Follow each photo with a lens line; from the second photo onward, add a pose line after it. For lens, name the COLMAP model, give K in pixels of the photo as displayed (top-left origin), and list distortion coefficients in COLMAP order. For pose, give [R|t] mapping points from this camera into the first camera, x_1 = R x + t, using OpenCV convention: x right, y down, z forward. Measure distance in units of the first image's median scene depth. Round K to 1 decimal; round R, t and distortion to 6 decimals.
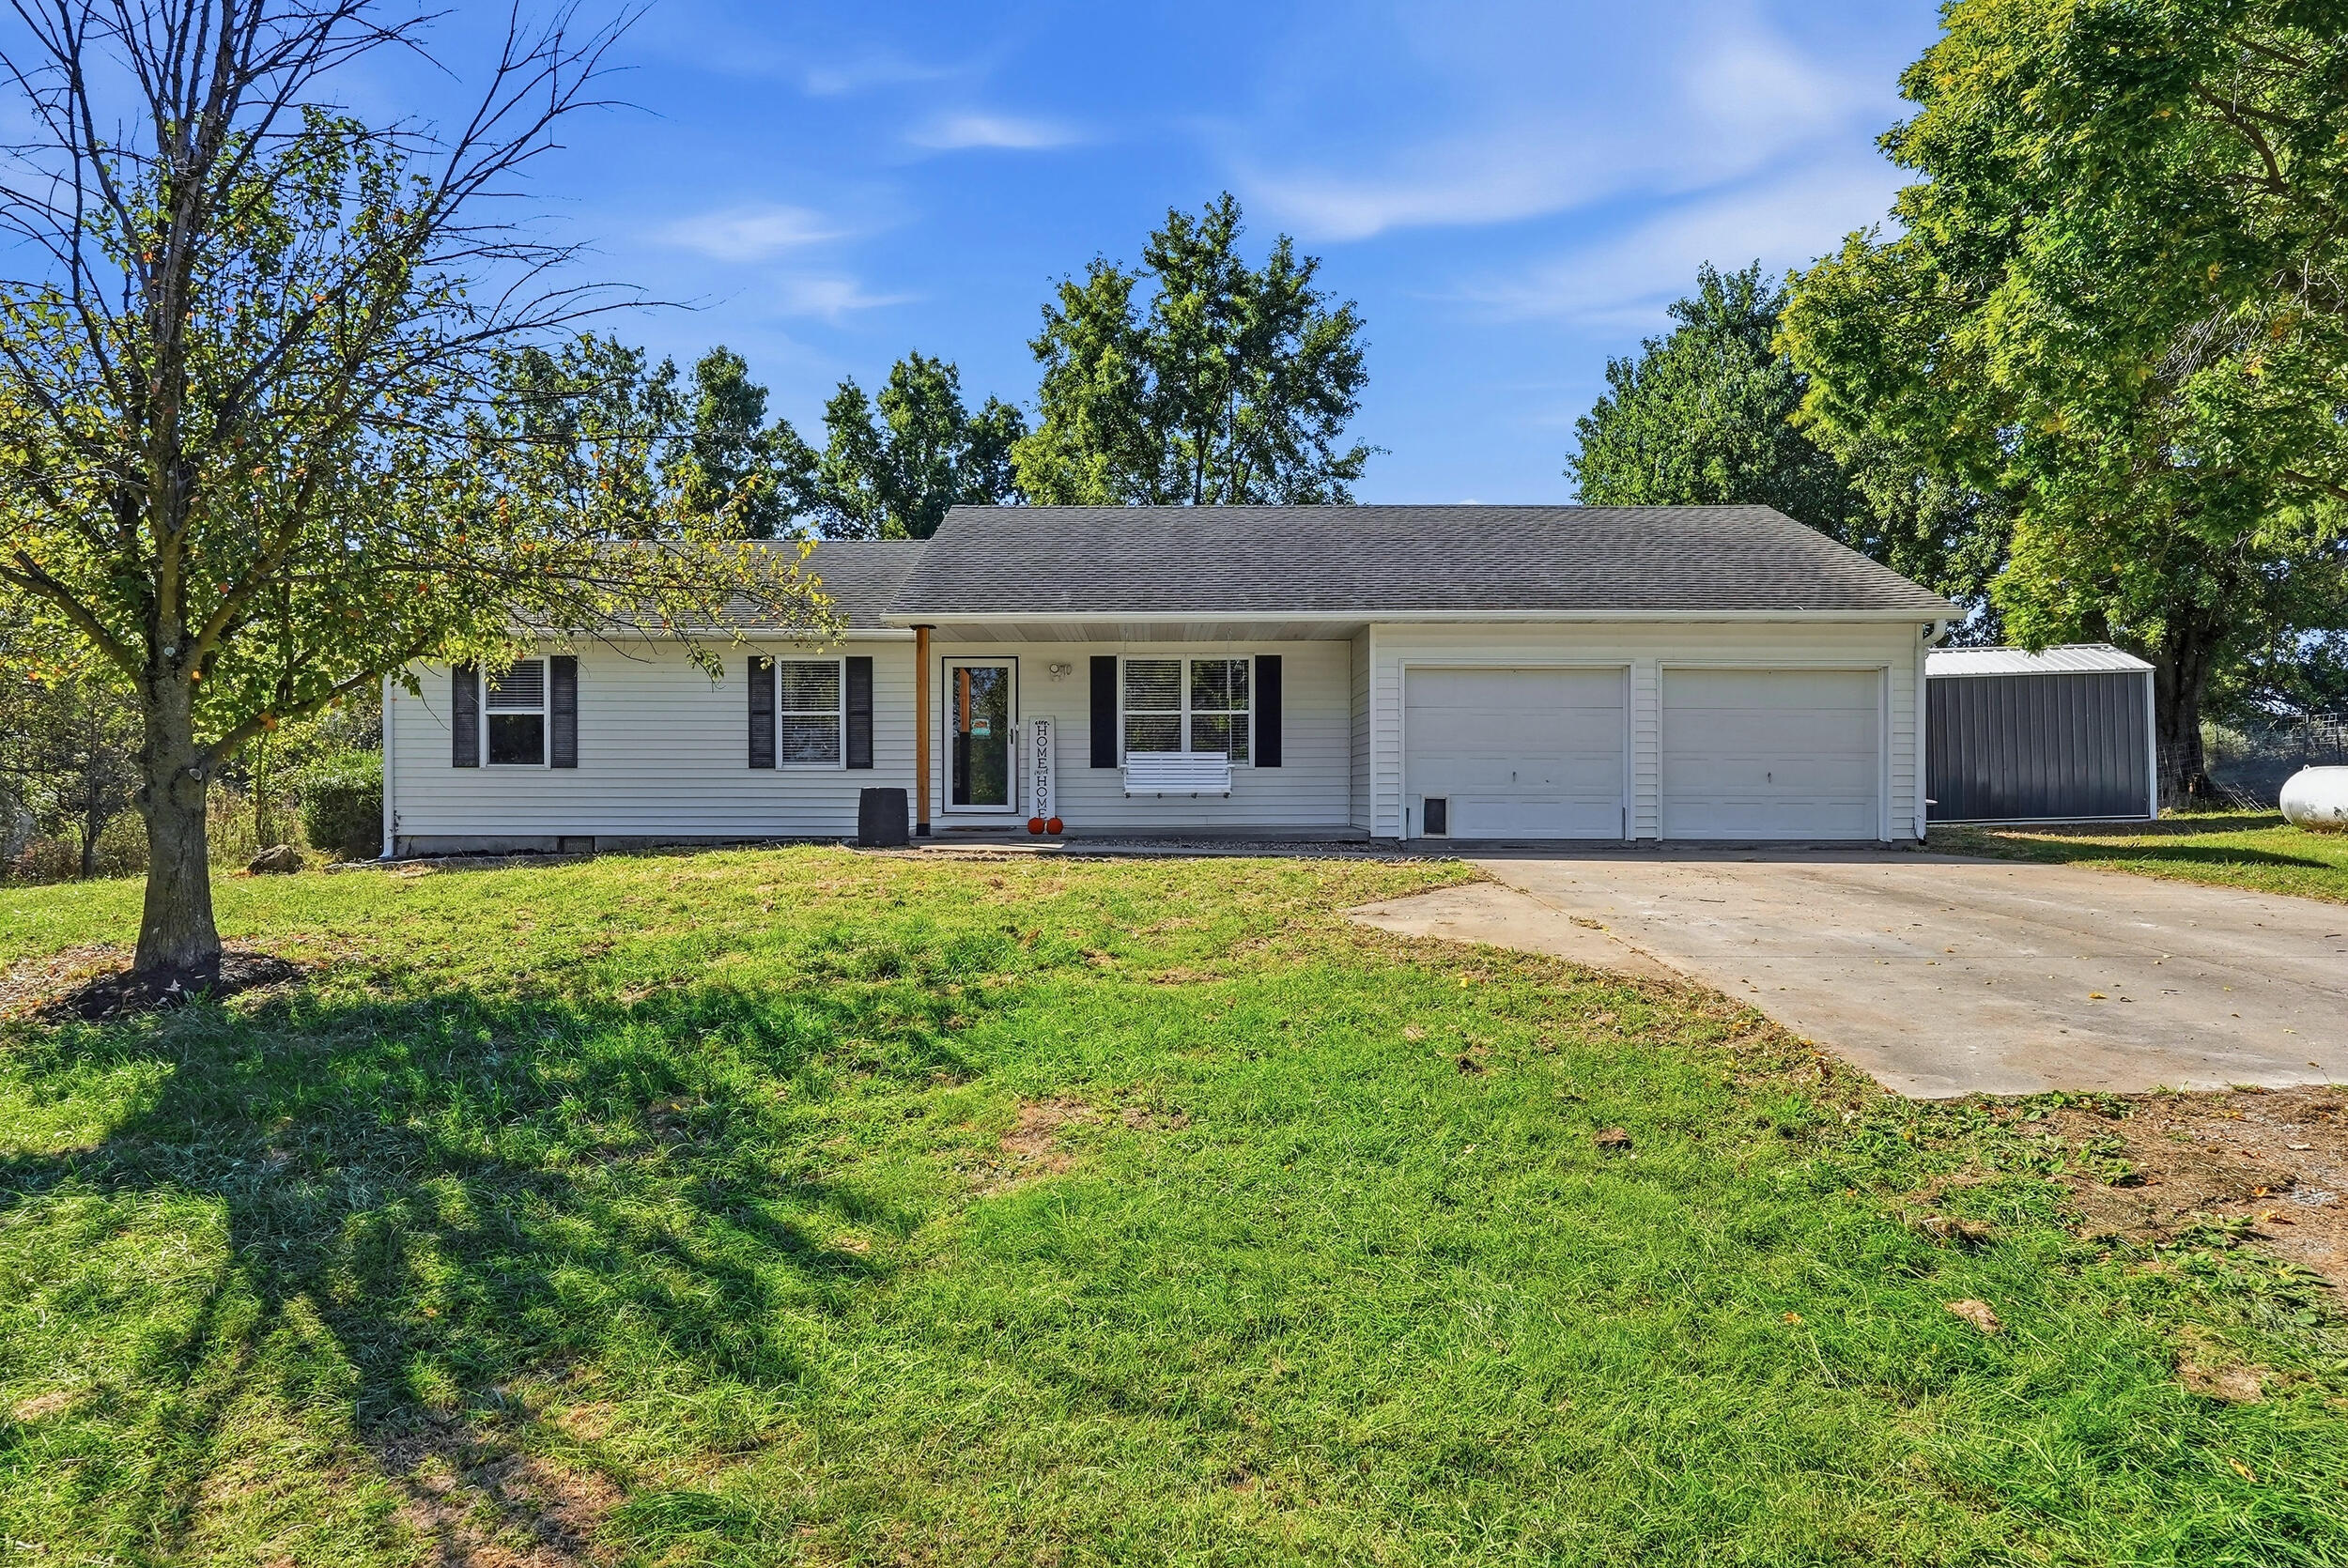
lens RADIAL K [[1492.6, 0, 1201.8], [0, 1492.6, 772.0], [0, 0, 1]] dist [-0.022685, -0.001131]
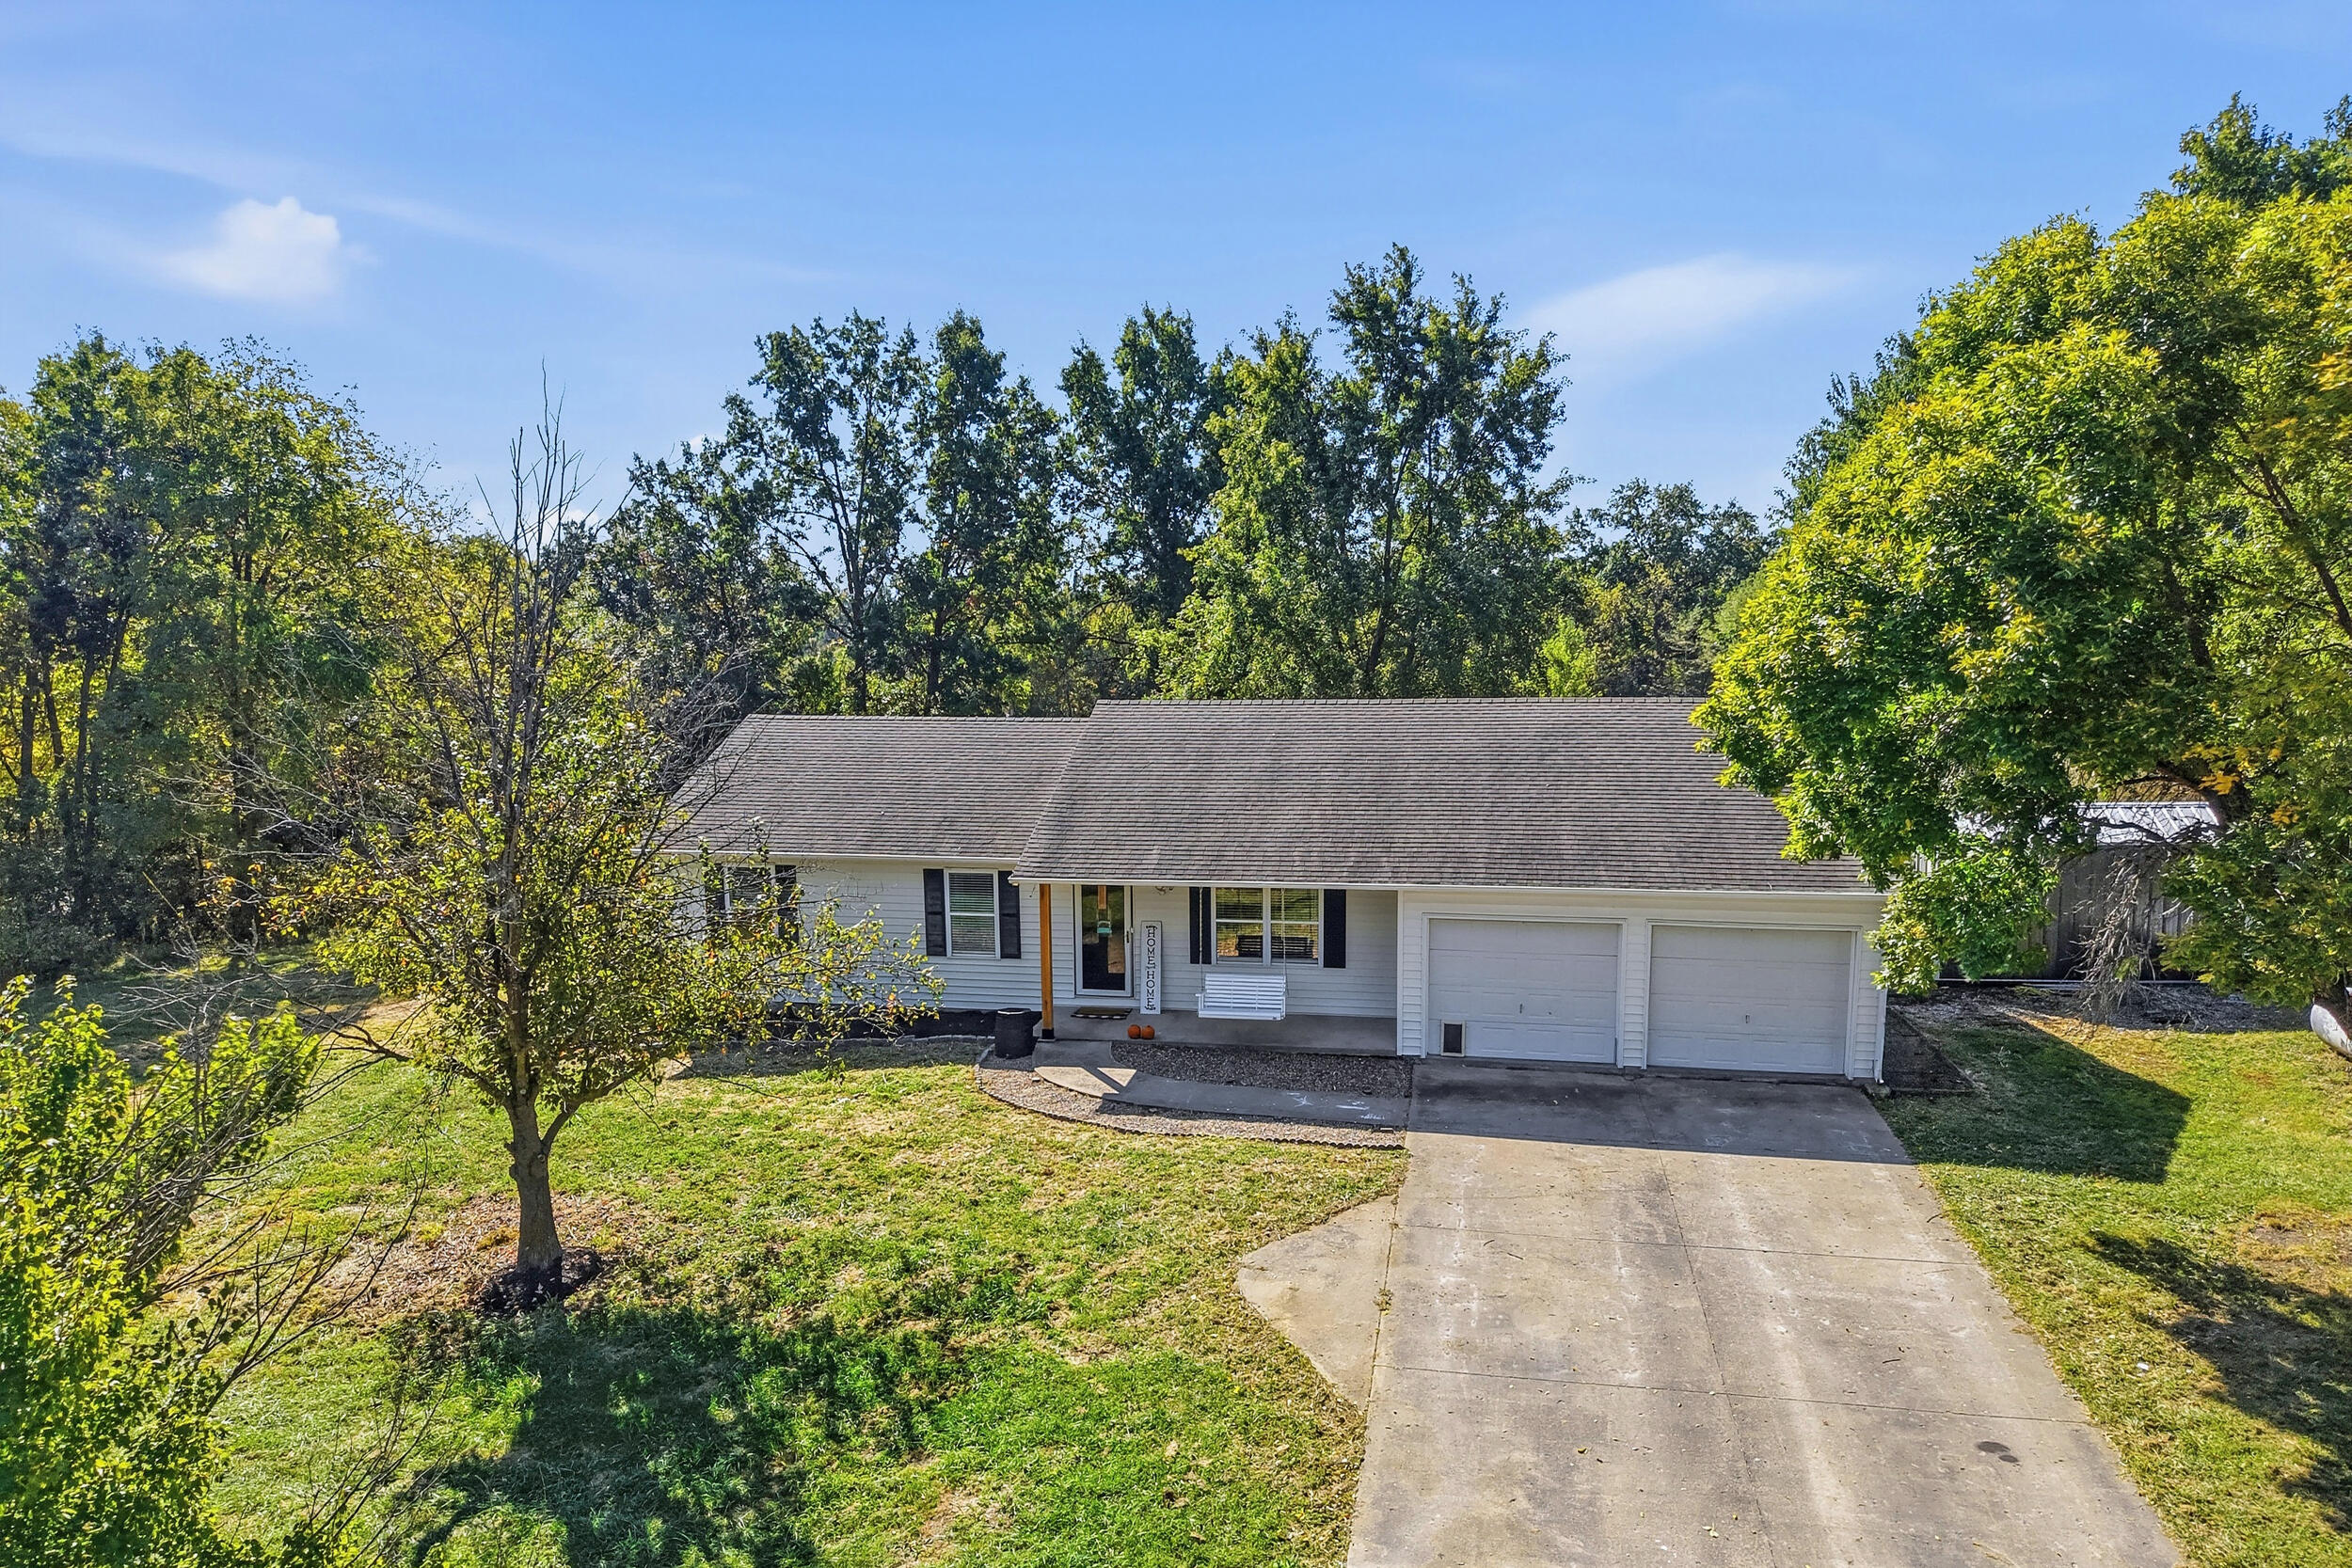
lens RADIAL K [[1637.4, 0, 1202.1], [0, 1637.4, 851.6], [0, 0, 1]] dist [0.014299, -0.010095]
pose [[0.979807, 0.021058, -0.198833, 0.200167], [0.010503, 0.987644, 0.156359, -0.304681], [0.199668, -0.155290, 0.967480, -0.287026]]
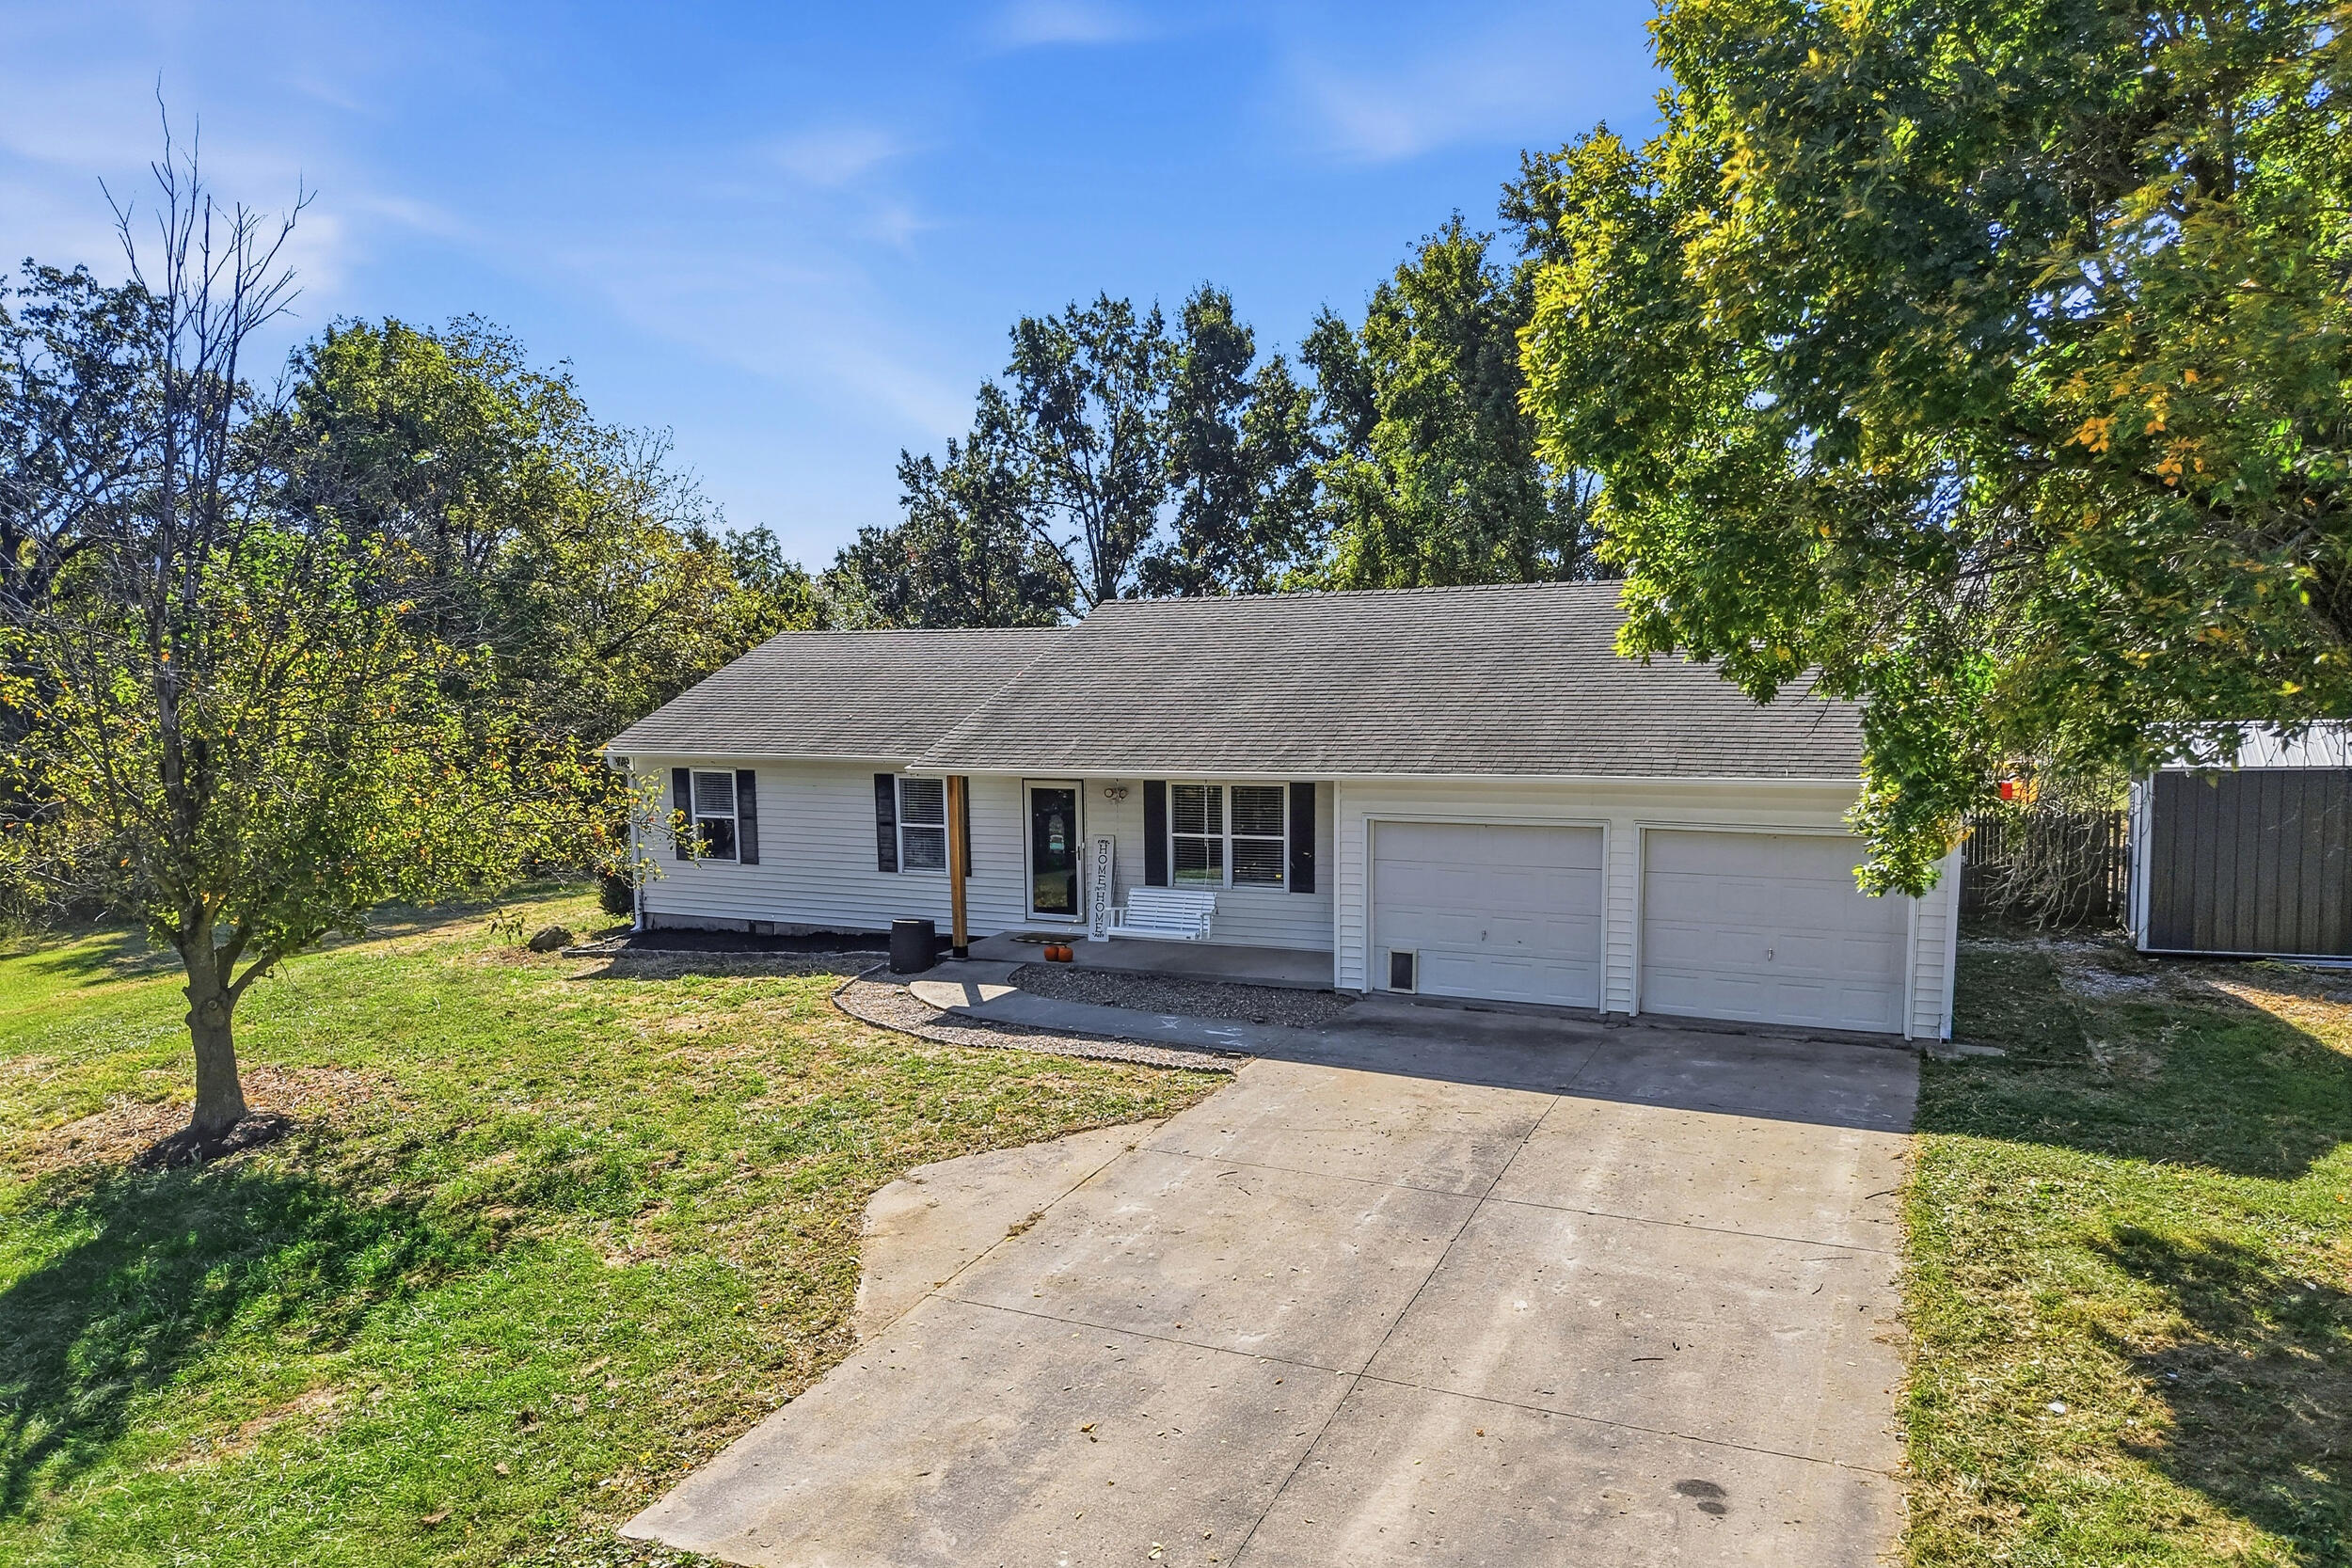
lens RADIAL K [[1637.4, 0, 1183.8], [0, 1637.4, 865.3], [0, 0, 1]] dist [0.014299, -0.010095]
pose [[0.898482, 0.043514, -0.436848, 0.453484], [0.015357, 0.991351, 0.130333, -0.166825], [0.438741, -0.123811, 0.890043, -0.014659]]
